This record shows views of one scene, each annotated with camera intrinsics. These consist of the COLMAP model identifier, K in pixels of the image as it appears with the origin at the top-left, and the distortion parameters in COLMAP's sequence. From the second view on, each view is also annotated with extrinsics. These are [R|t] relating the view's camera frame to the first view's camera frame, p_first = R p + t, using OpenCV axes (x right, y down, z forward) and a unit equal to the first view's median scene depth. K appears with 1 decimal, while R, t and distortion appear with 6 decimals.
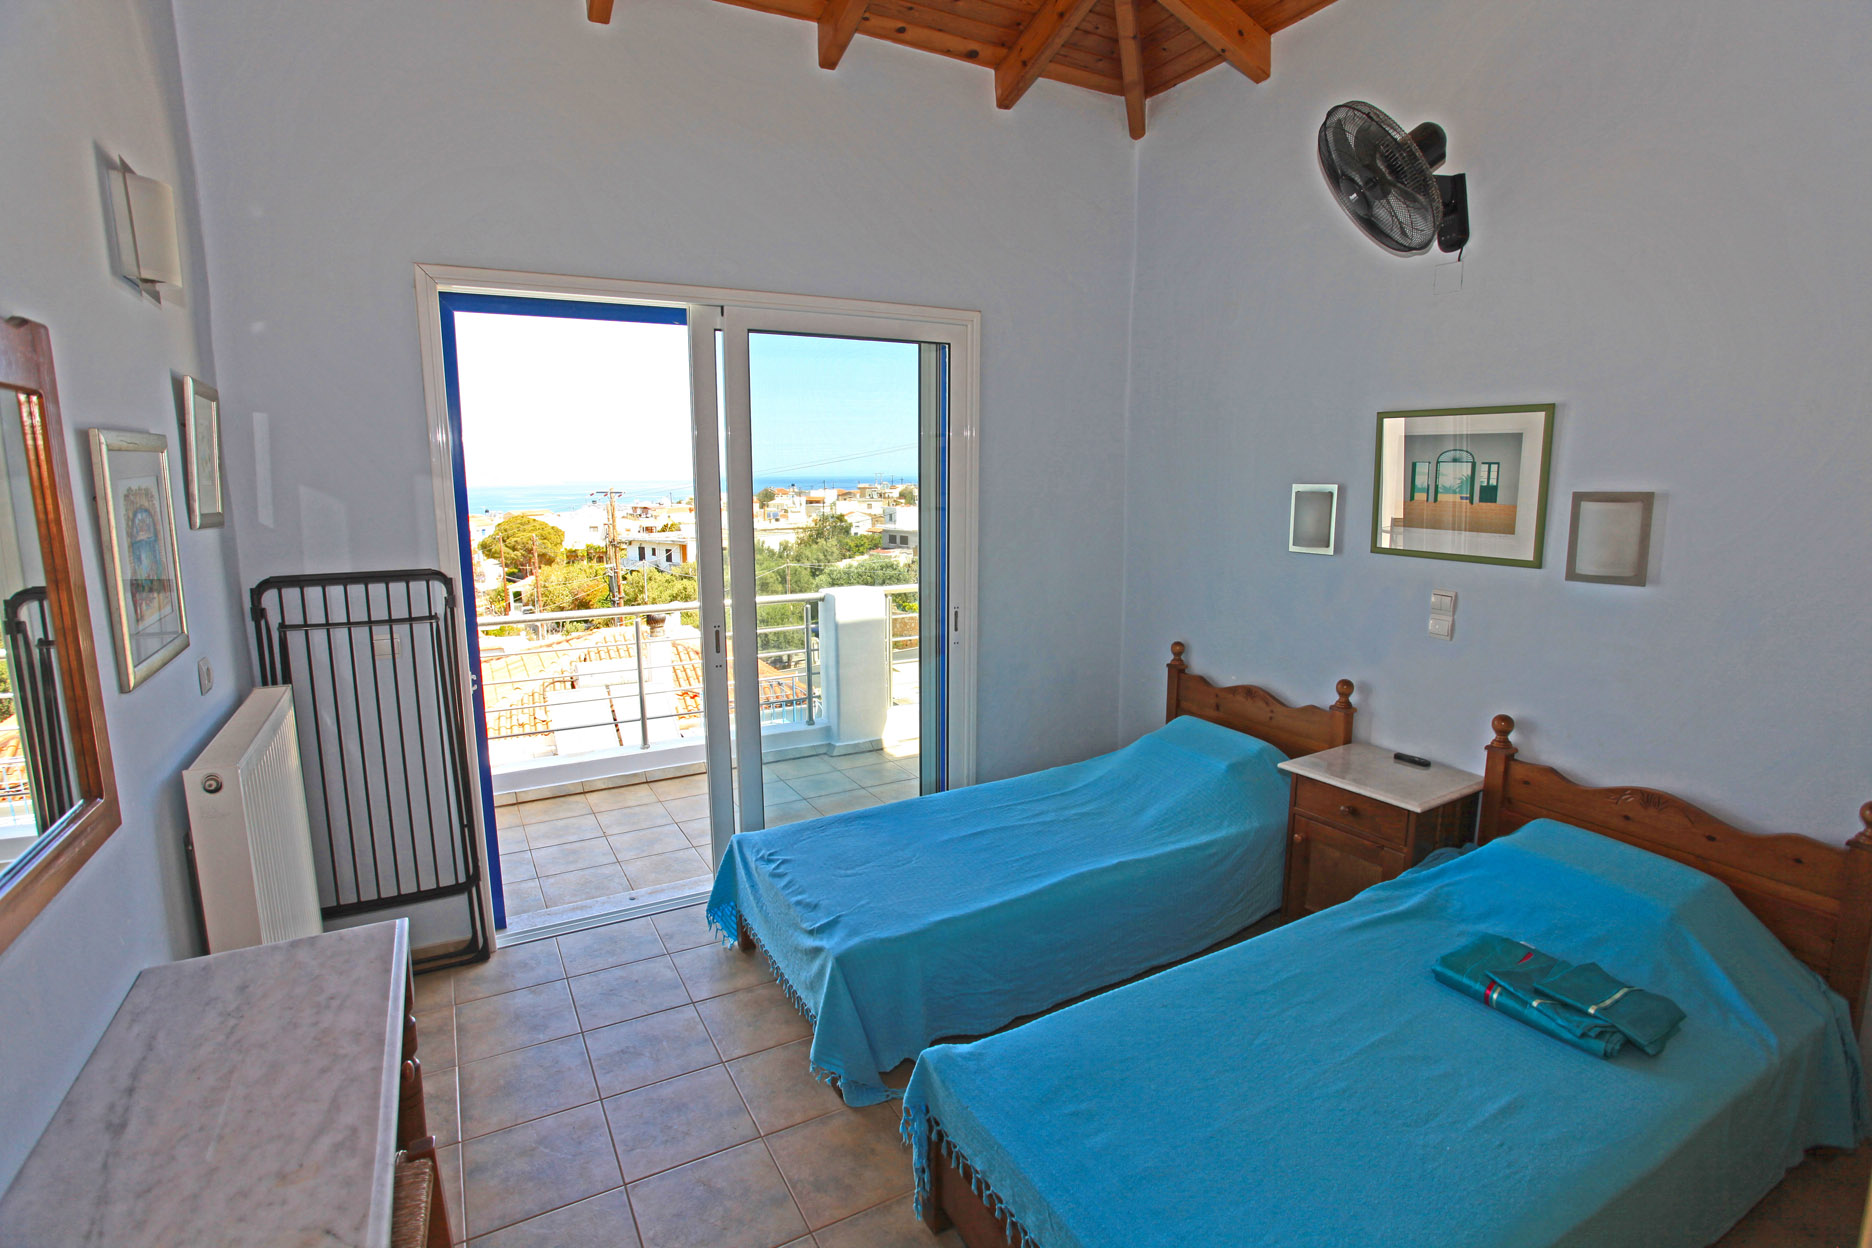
lens RADIAL K [[904.1, 0, 936.0], [0, 904.1, 624.0], [0, 0, 1]] dist [-0.081512, 0.038809]
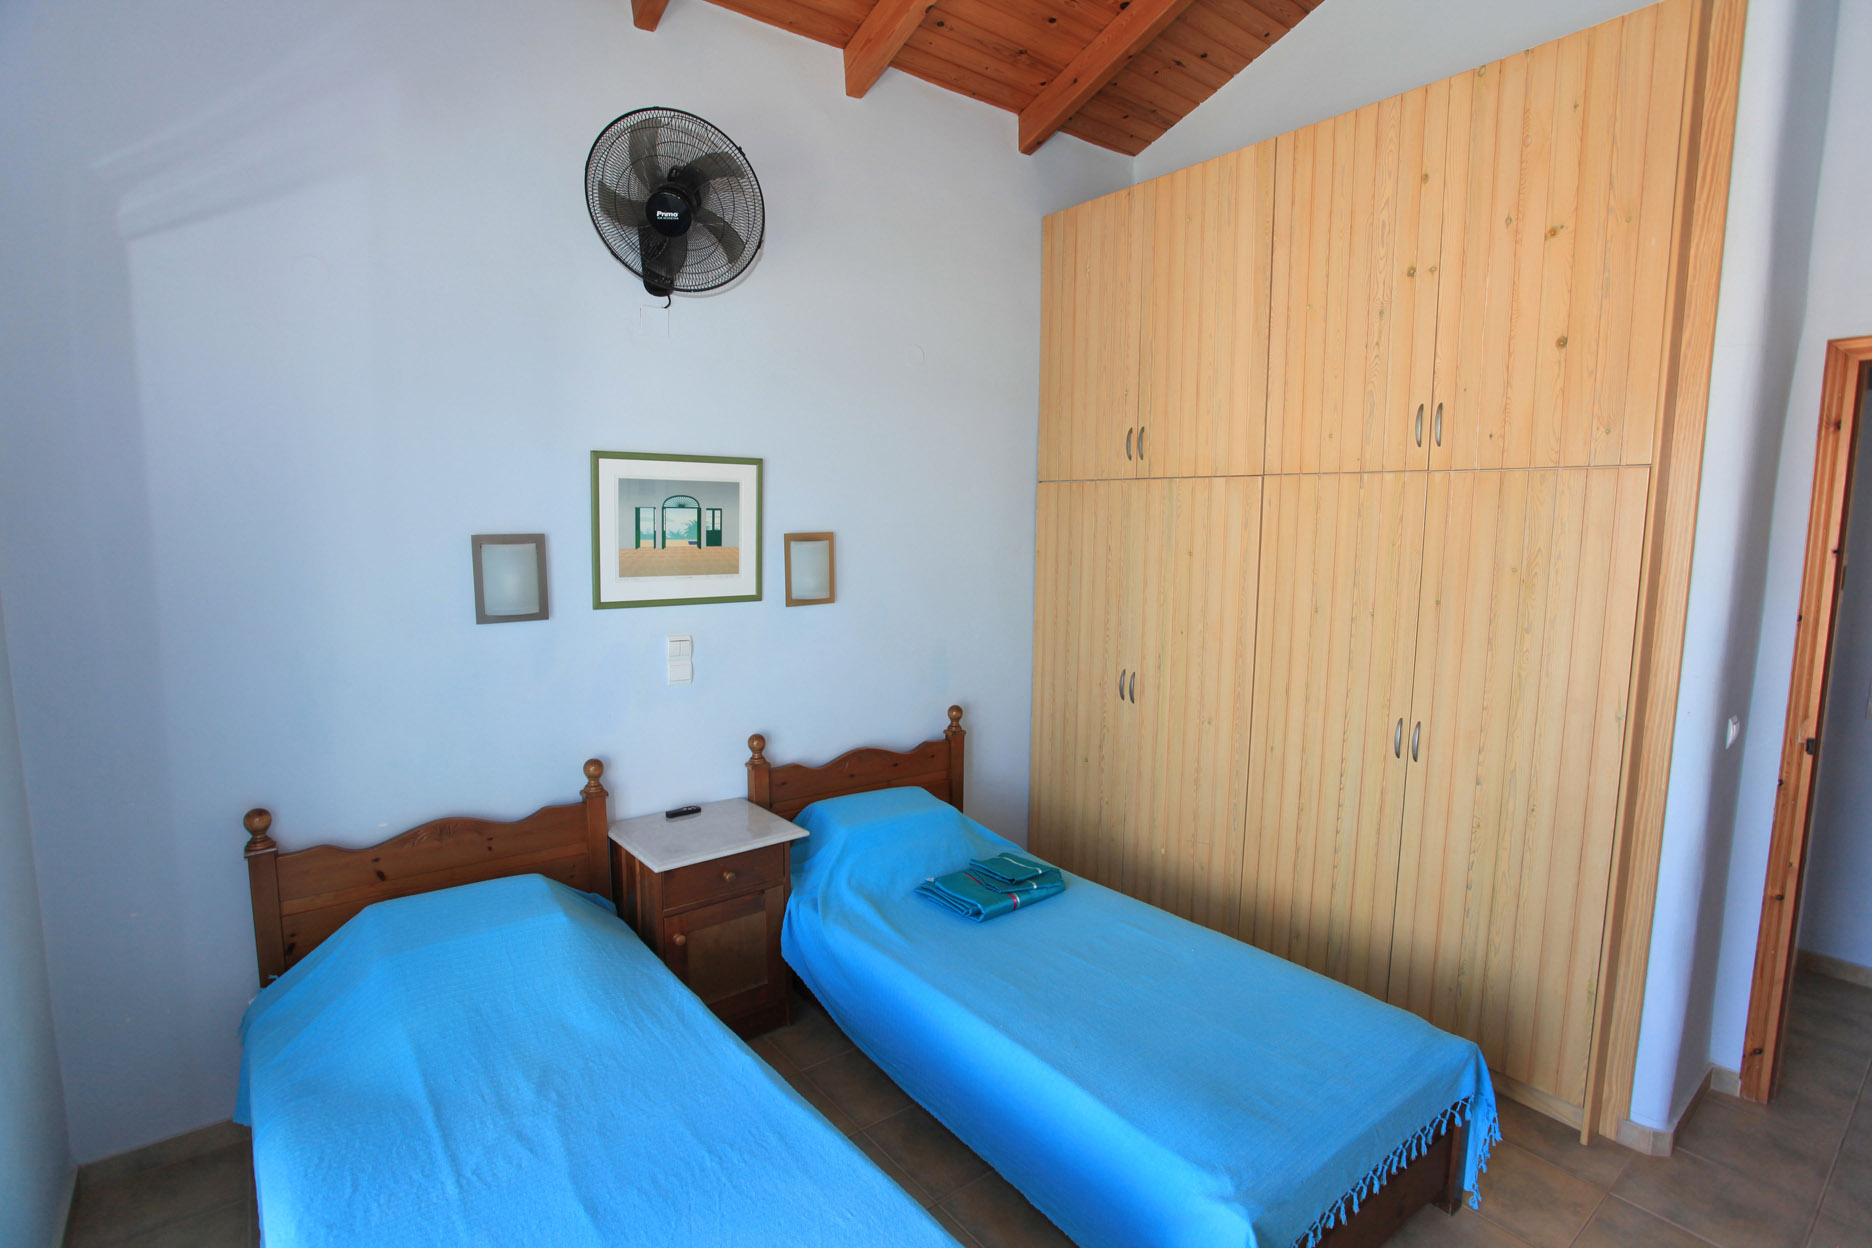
lens RADIAL K [[904.1, 0, 936.0], [0, 904.1, 624.0], [0, 0, 1]] dist [-0.081512, 0.038809]
pose [[-0.153364, -0.113183, 0.981666, -0.461570], [0.157415, 0.977935, 0.137346, -0.144328], [-0.975551, 0.175593, -0.132163, 0.847526]]
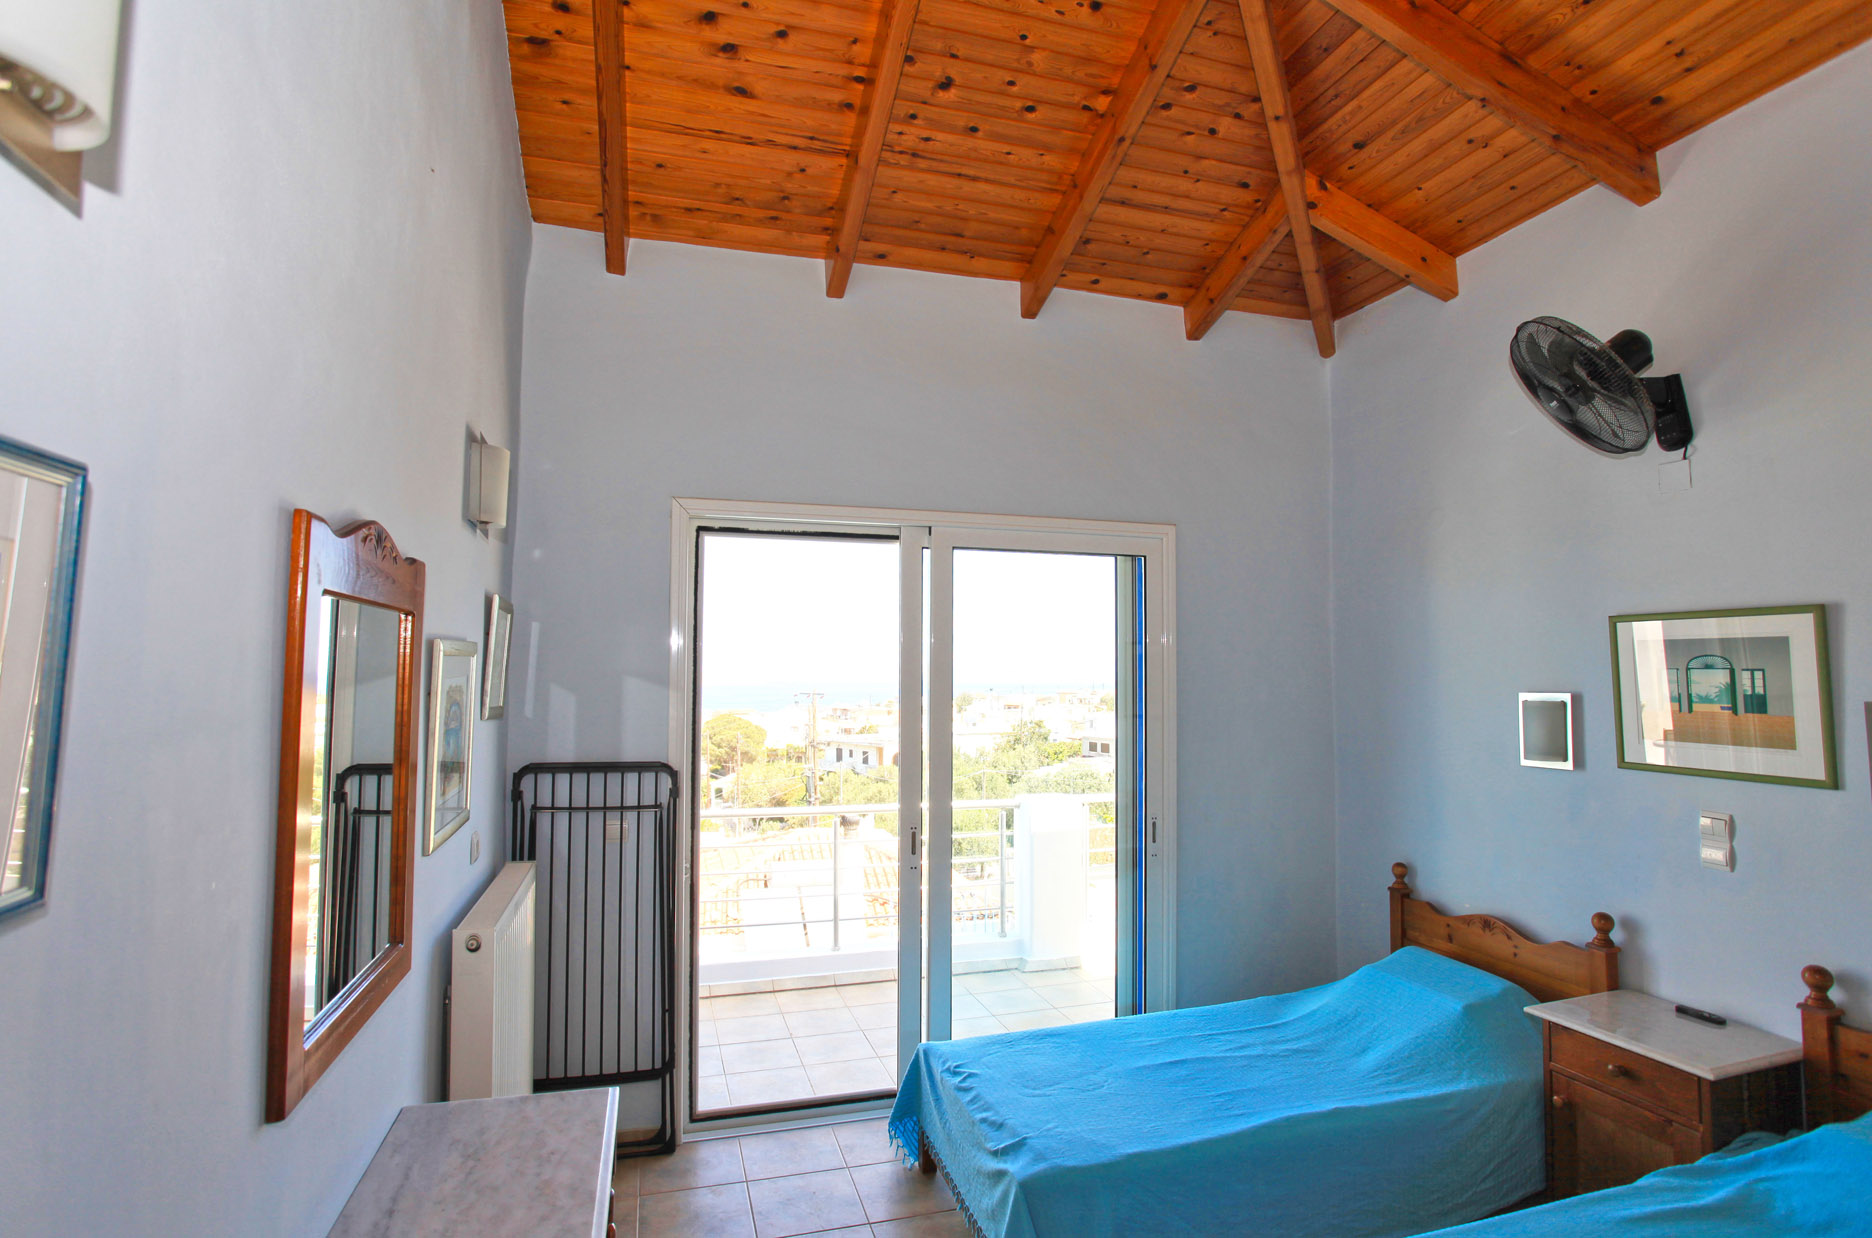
lens RADIAL K [[932.0, 0, 936.0], [0, 932.0, 619.0], [0, 0, 1]] dist [-0.021574, 0.002168]
pose [[0.977003, -0.007629, -0.213089, 0.012692], [-0.040835, 0.974168, -0.222103, 0.008897], [0.209279, 0.225696, 0.951453, -0.076324]]
